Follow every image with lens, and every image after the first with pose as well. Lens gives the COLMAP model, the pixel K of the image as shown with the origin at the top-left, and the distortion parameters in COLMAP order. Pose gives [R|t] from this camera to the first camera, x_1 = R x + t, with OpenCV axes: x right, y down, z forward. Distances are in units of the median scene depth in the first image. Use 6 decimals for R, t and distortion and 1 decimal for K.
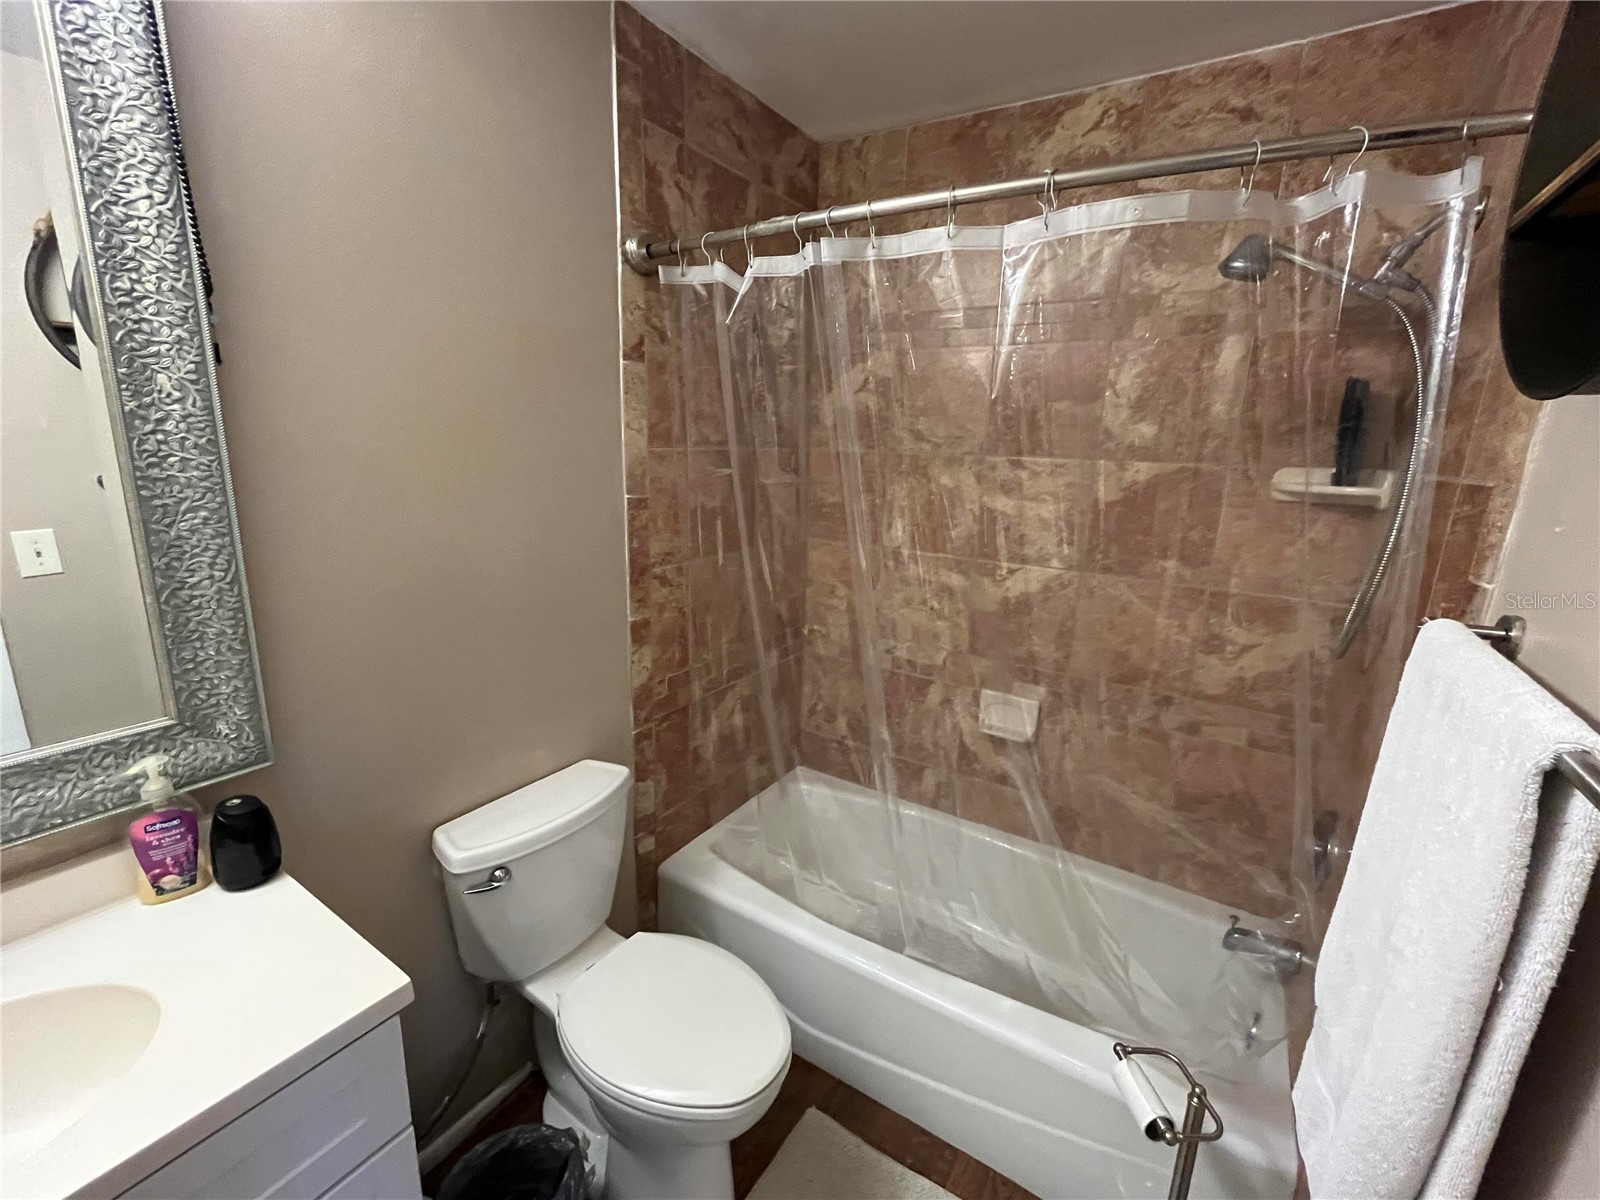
lens RADIAL K [[660.7, 0, 801.1], [0, 660.7, 594.7], [0, 0, 1]] dist [0.003570, 0.000341]
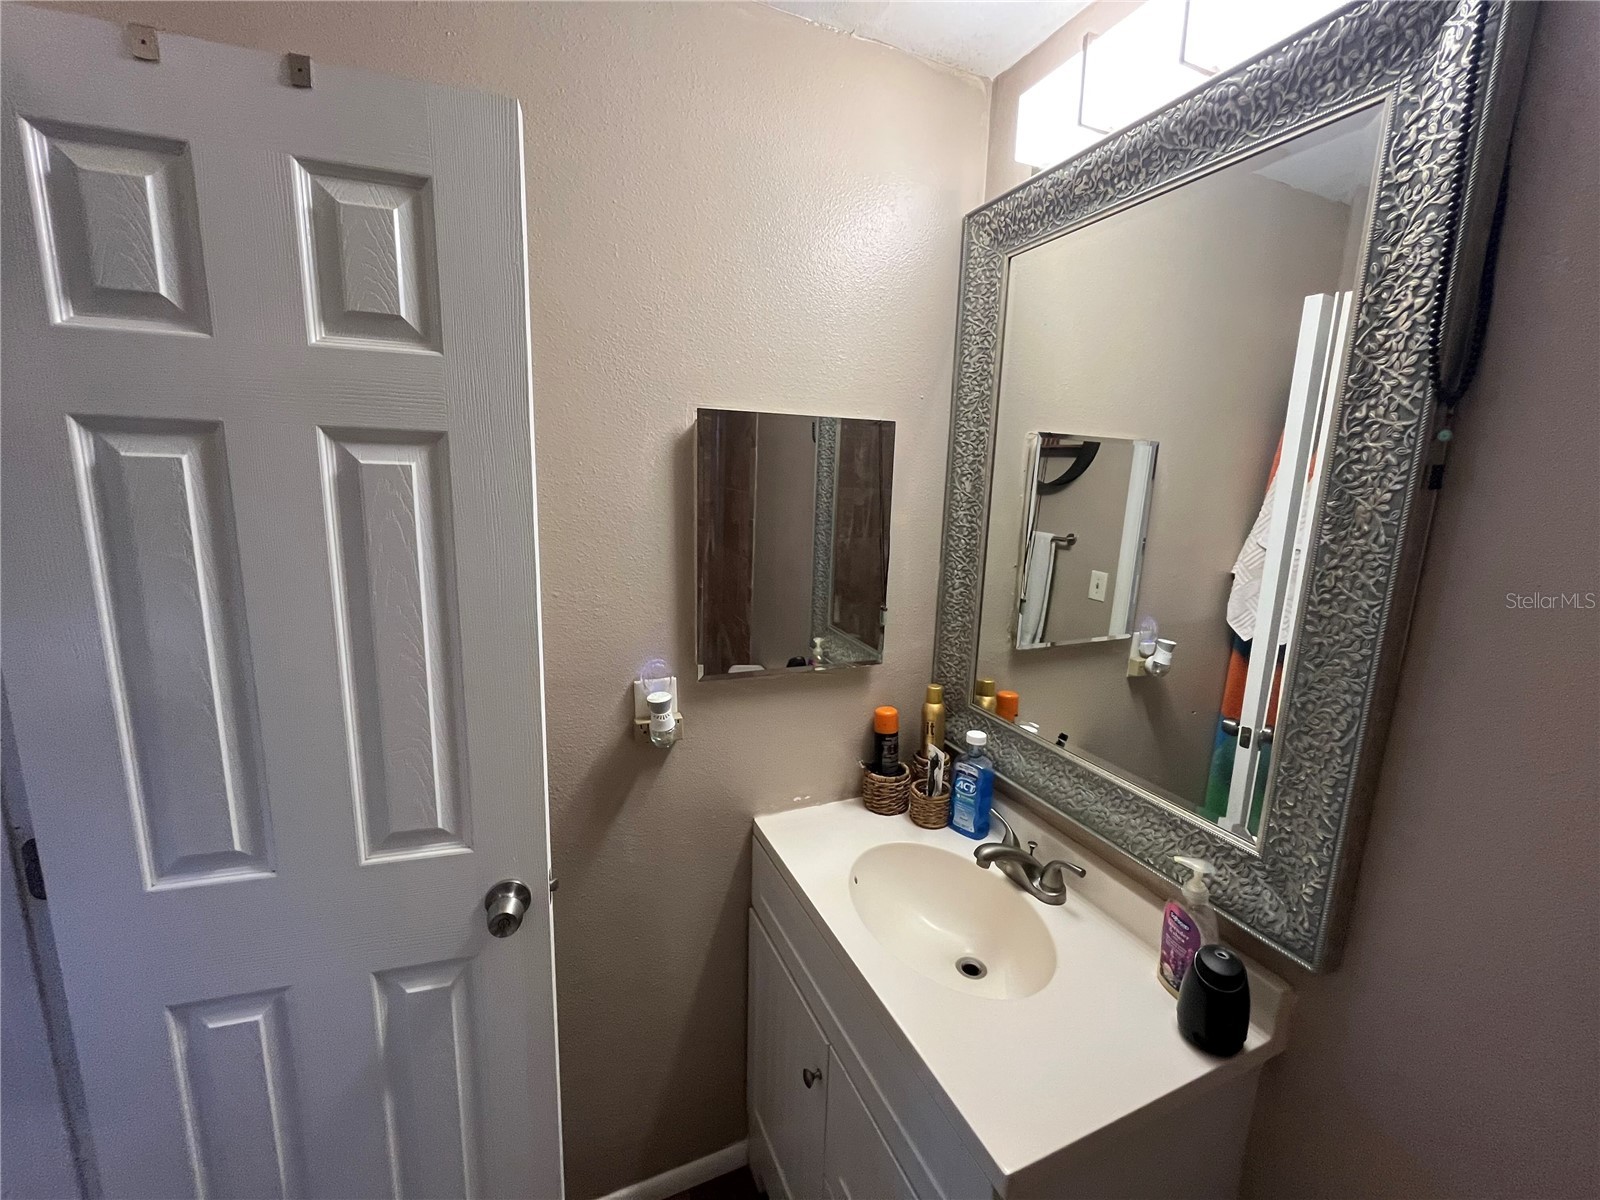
lens RADIAL K [[660.7, 0, 796.5], [0, 660.7, 599.2], [0, 0, 1]] dist [0.003570, 0.000341]
pose [[-0.559117, 0.103216, -0.822639, 0.193094], [-0.235145, 0.931736, 0.276723, -0.281204], [0.795044, 0.348160, -0.496679, 0.874377]]
